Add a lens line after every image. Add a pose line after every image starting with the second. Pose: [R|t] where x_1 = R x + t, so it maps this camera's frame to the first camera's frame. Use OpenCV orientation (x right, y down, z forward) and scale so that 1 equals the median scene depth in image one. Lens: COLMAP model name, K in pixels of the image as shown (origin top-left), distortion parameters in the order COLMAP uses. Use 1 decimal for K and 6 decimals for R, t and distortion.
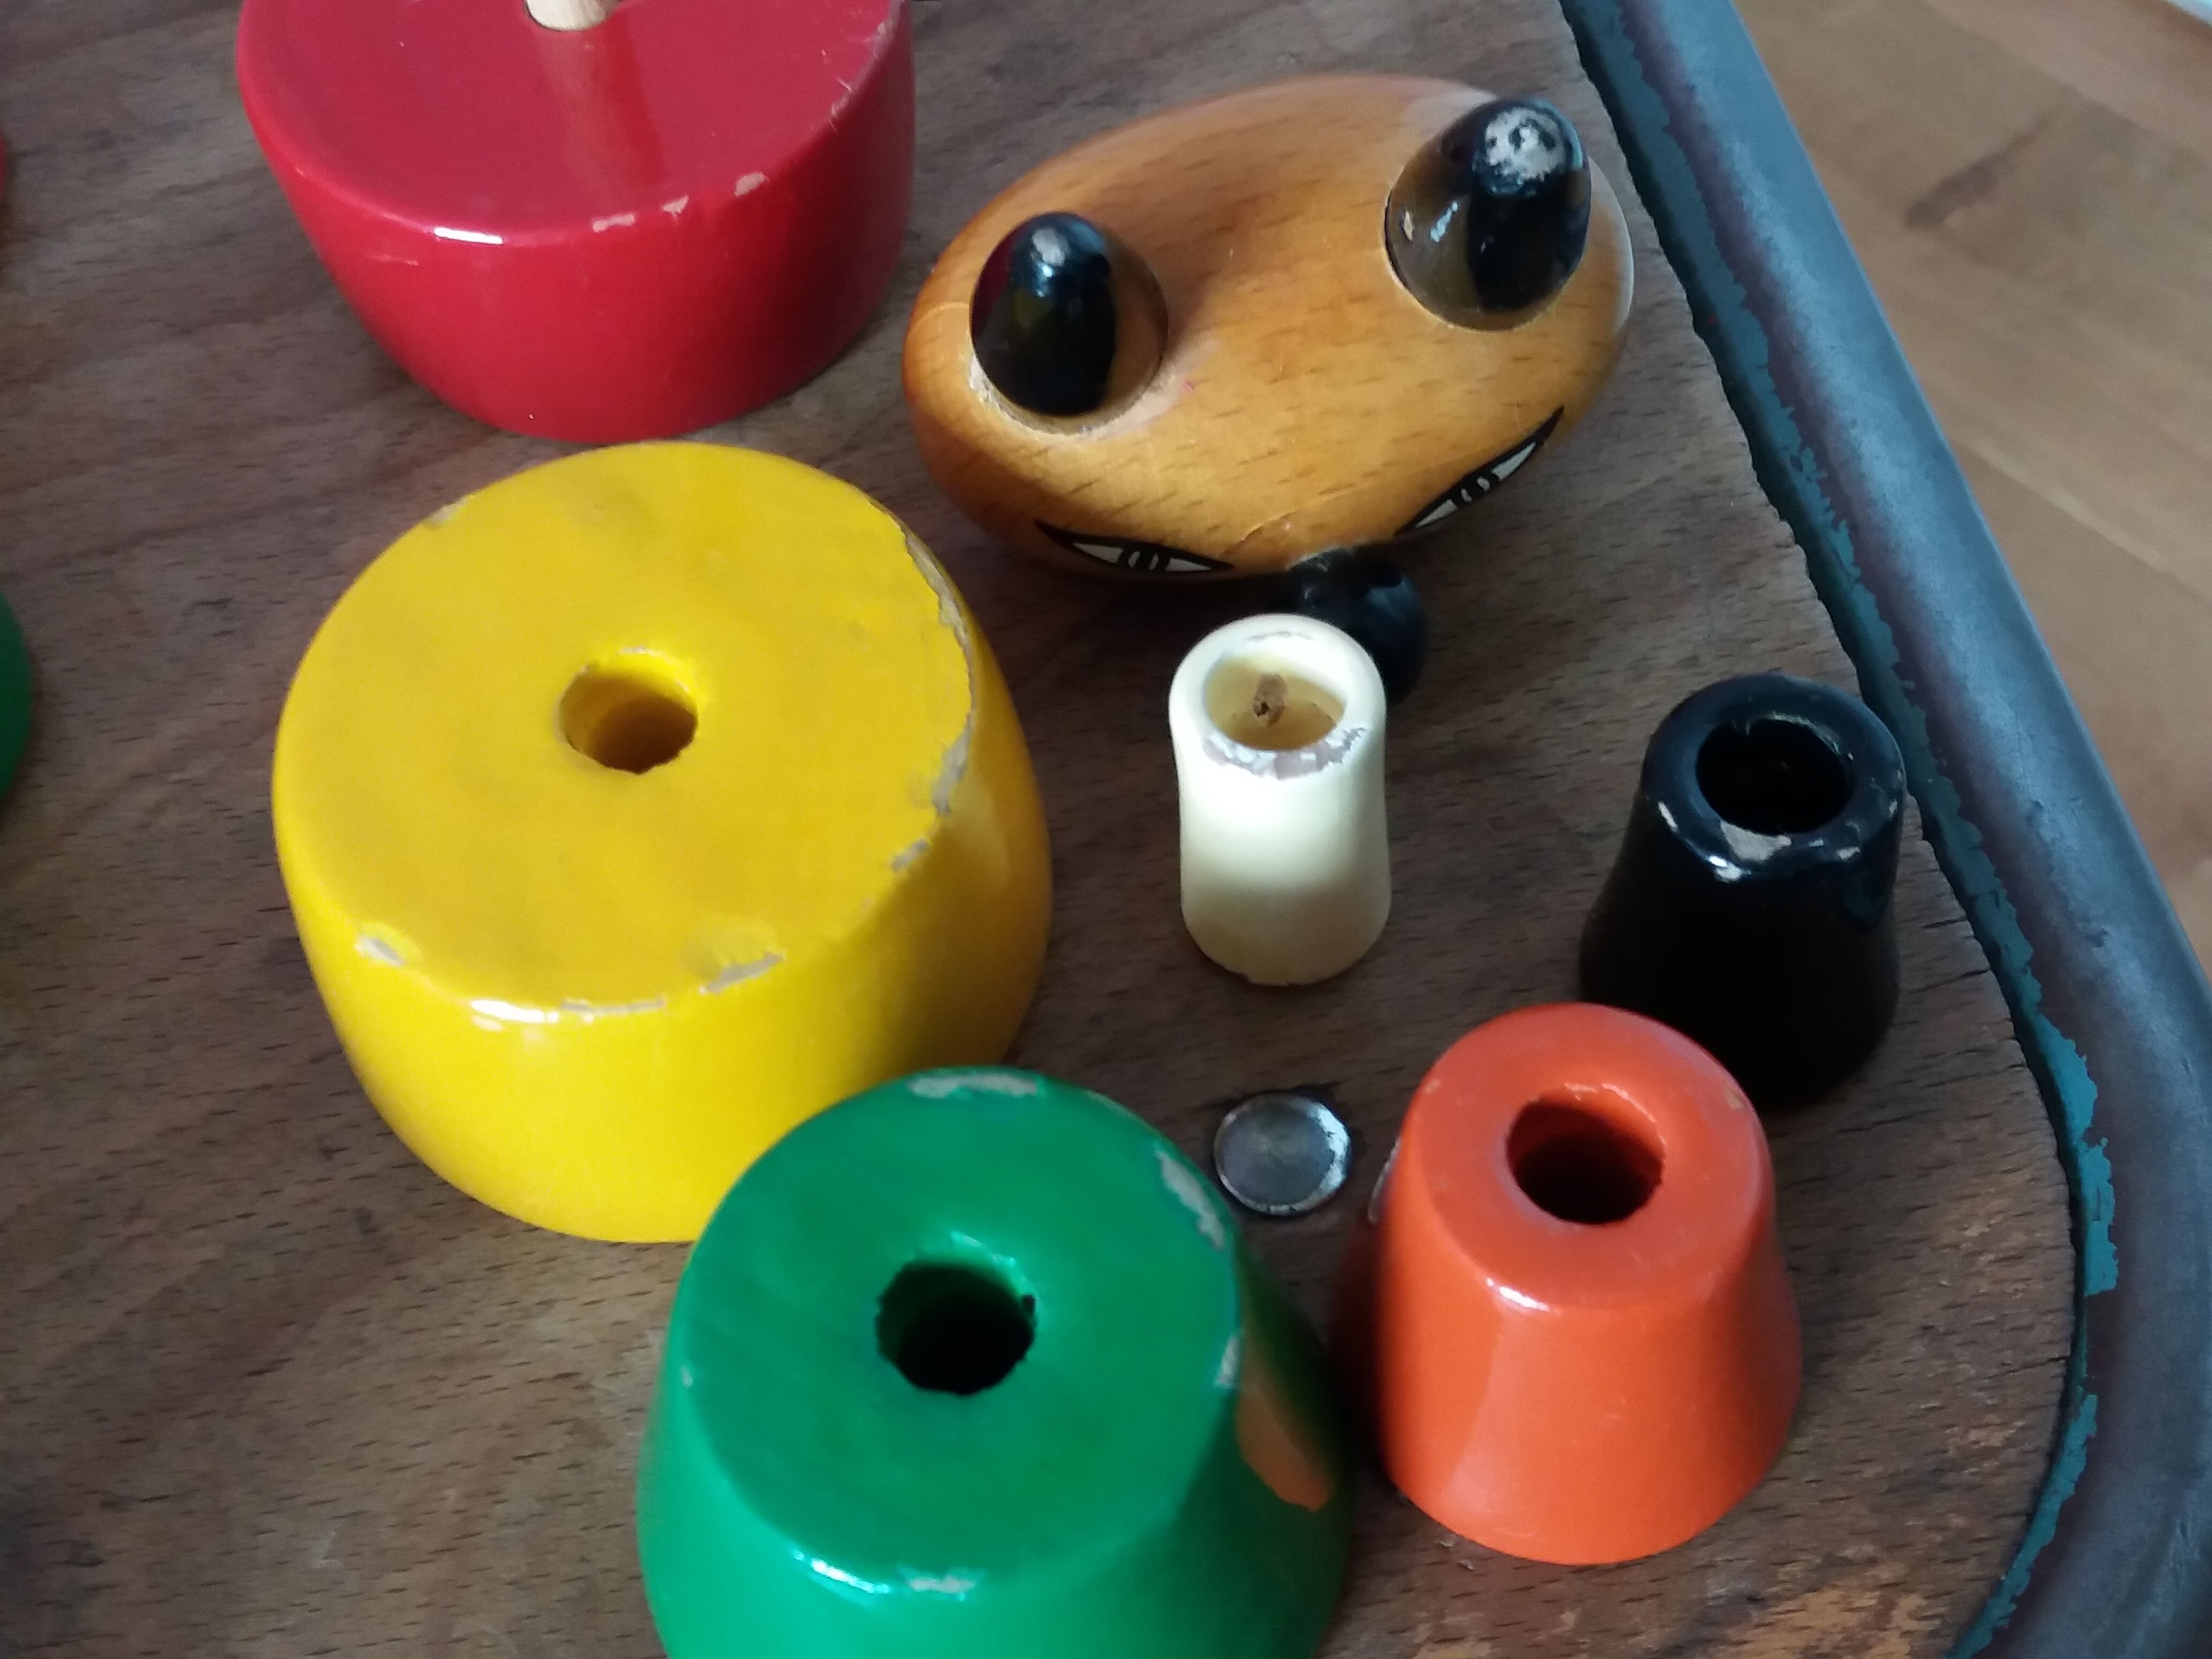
lens RADIAL K [[2978.2, 0, 1106.0], [0, 2978.2, 829.5], [0, 0, 1]] dist [0.289575, -0.962016]
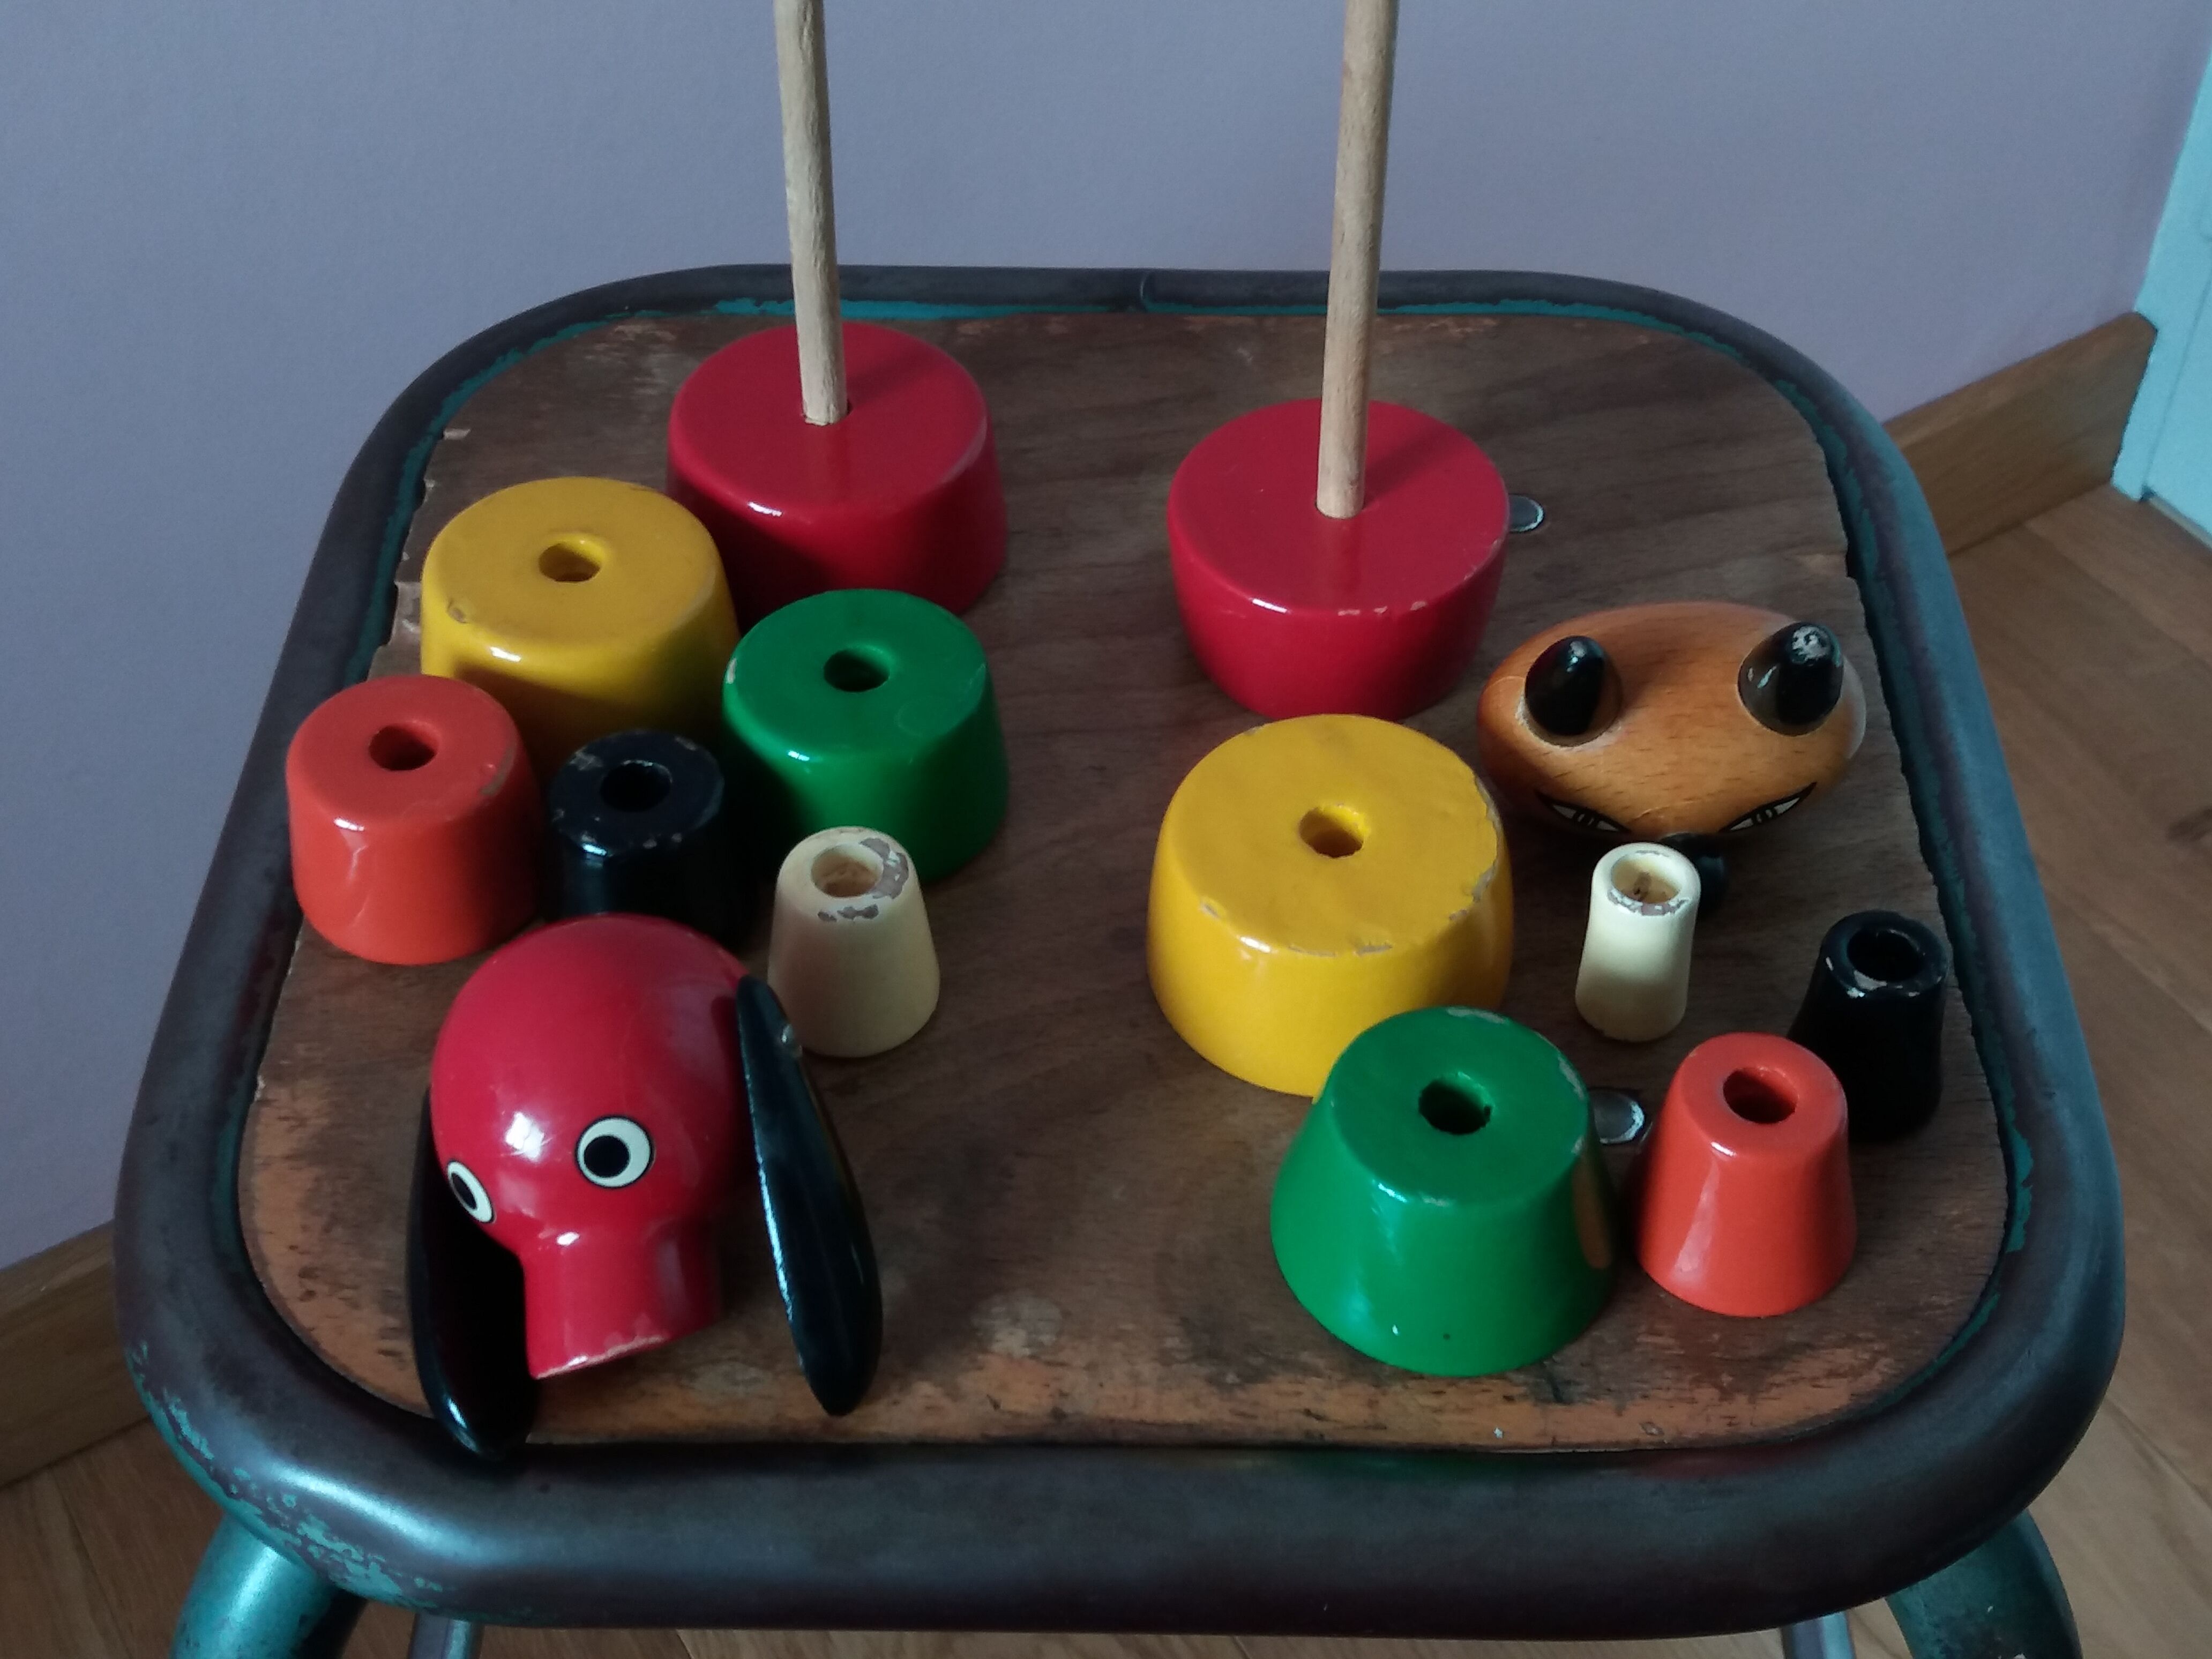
lens RADIAL K [[2978.2, 0, 1106.0], [0, 2978.2, 829.5], [0, 0, 1]] dist [0.289575, -0.962016]
pose [[0.976245, 0.181820, -0.117846, -0.064661], [-0.198929, 0.967691, -0.154925, 0.296602], [0.085870, 0.174688, 0.980872, -0.996152]]
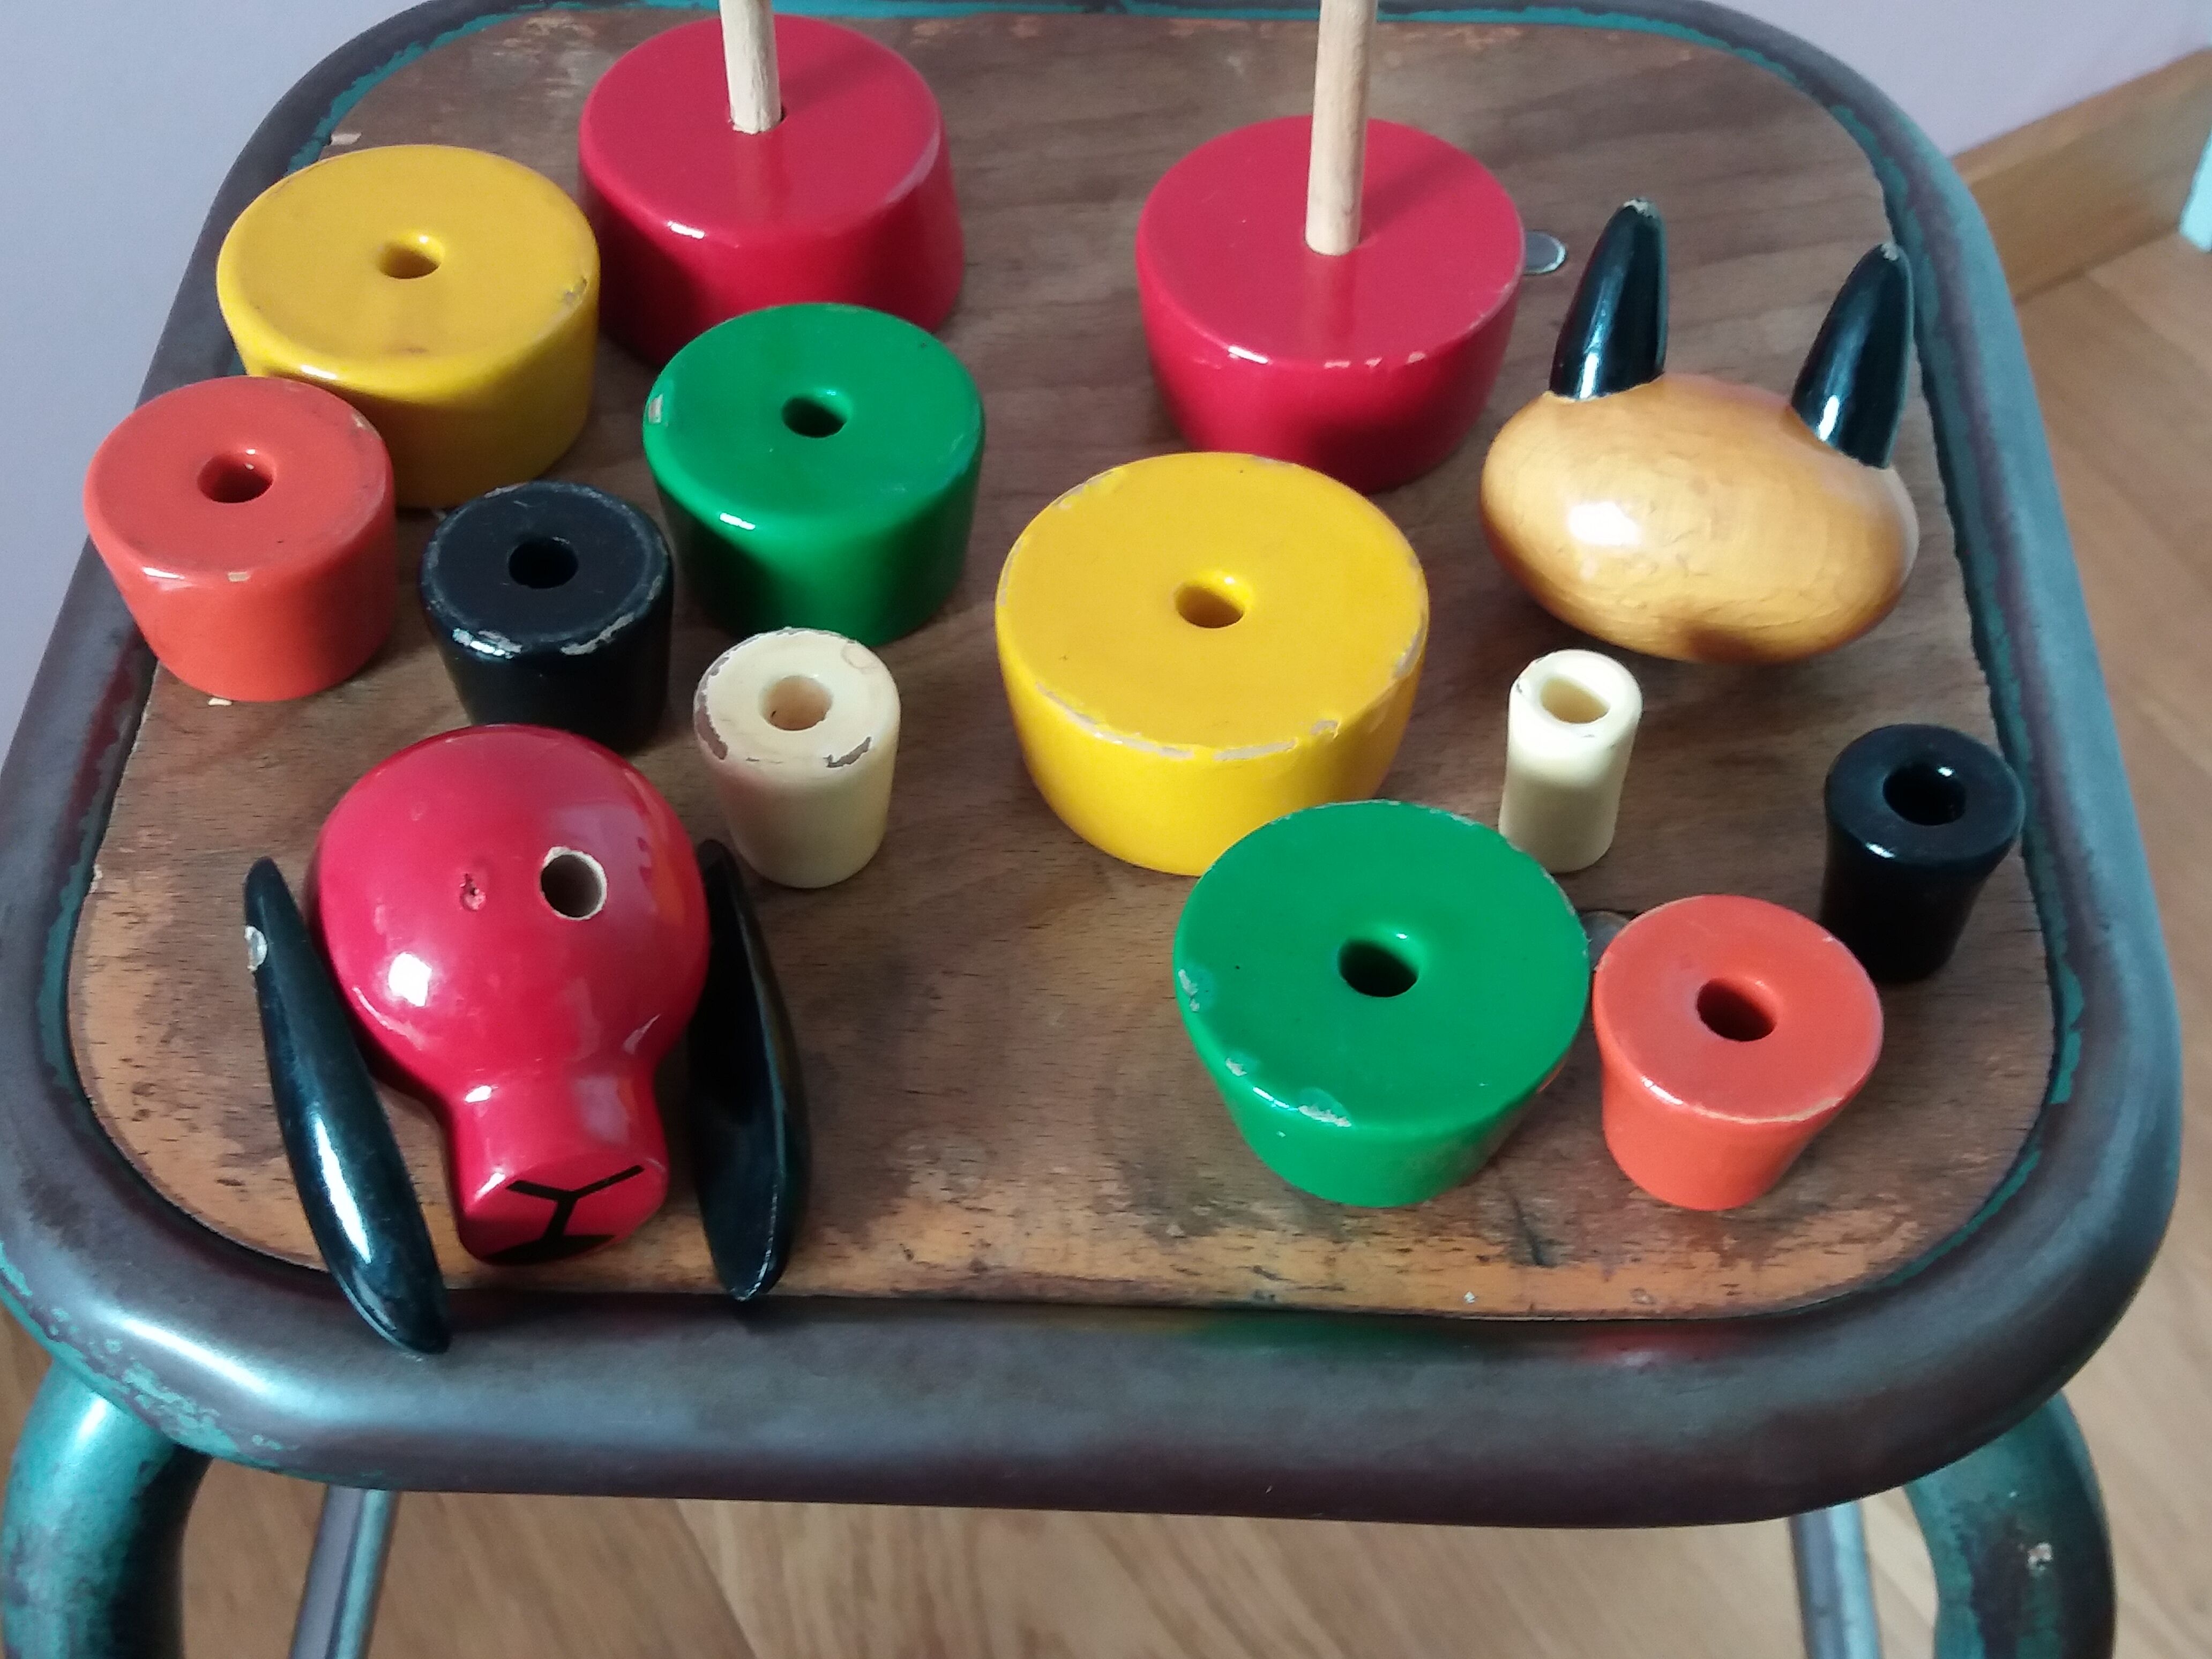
lens RADIAL K [[2978.2, 0, 1106.0], [0, 2978.2, 829.5], [0, 0, 1]] dist [0.289575, -0.962016]
pose [[0.971513, 0.210535, -0.108795, -0.049262], [-0.218721, 0.973299, -0.069643, 0.230140], [0.091228, 0.091455, 0.991622, -0.775599]]
